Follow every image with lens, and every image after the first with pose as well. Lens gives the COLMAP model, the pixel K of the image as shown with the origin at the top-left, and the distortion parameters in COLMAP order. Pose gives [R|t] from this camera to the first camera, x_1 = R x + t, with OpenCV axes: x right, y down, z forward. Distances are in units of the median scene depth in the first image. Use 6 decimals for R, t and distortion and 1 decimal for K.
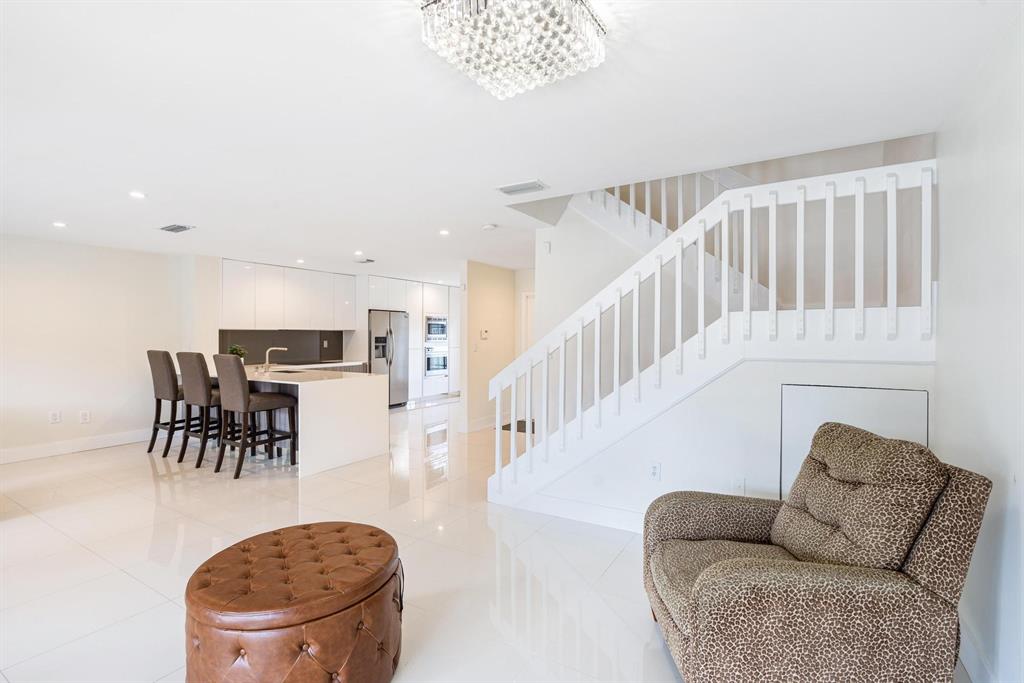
lens RADIAL K [[469.4, 0, 512.0], [0, 469.4, 341.5], [0, 0, 1]] dist [0.001407, 0.000084]
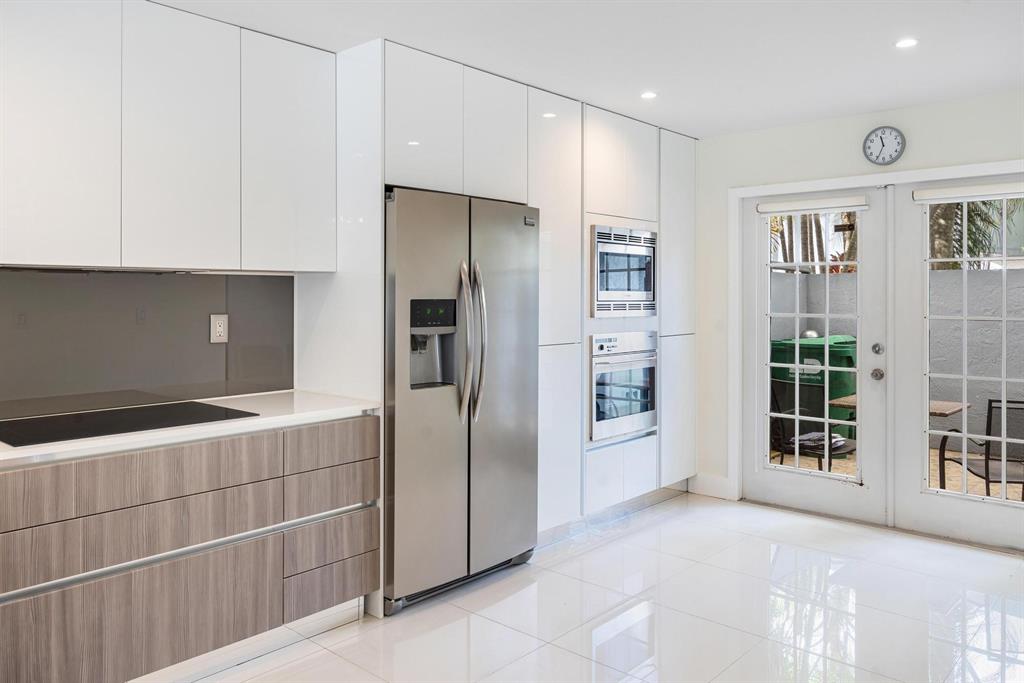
lens RADIAL K [[765.3, 0, 509.5], [0, 765.3, 296.0], [0, 0, 1]] dist [0.005624, -0.001049]
pose [[0.983338, 0.000727, -0.181786, -0.168884], [-0.003157, 0.999910, -0.013076, -0.006803], [0.181760, 0.013432, 0.983251, 0.616129]]
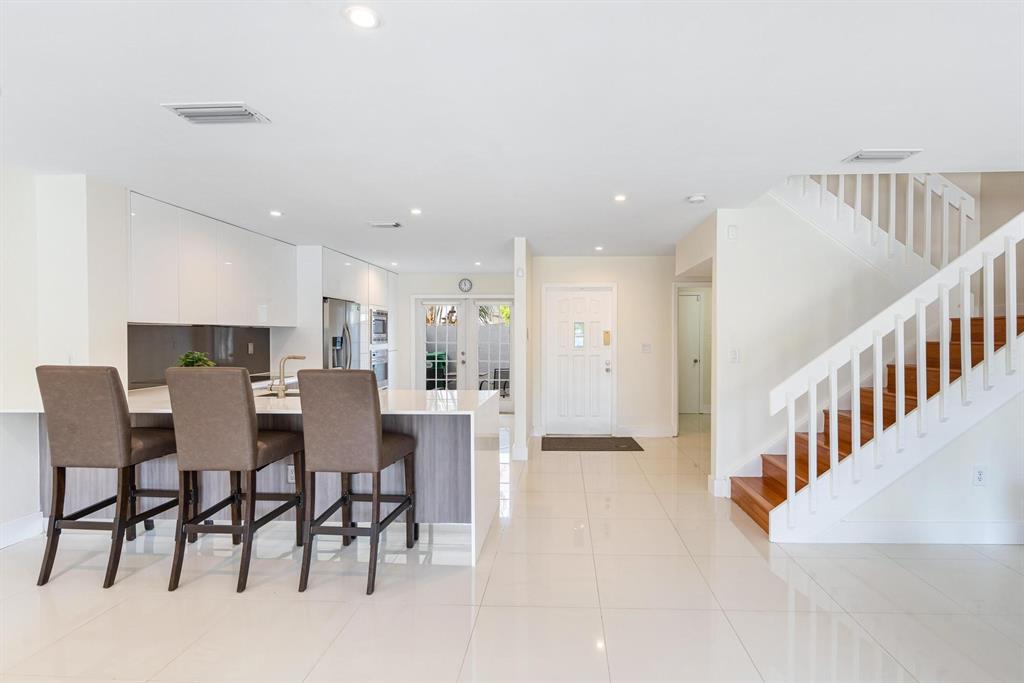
lens RADIAL K [[489.8, 0, 547.4], [0, 489.8, 343.2], [0, 0, 1]] dist [-0.000881, 0.000598]
pose [[0.872485, -0.005988, 0.488604, -0.361990], [0.004935, 0.999982, 0.003444, -0.001546], [-0.488616, -0.000594, 0.872499, 0.210119]]
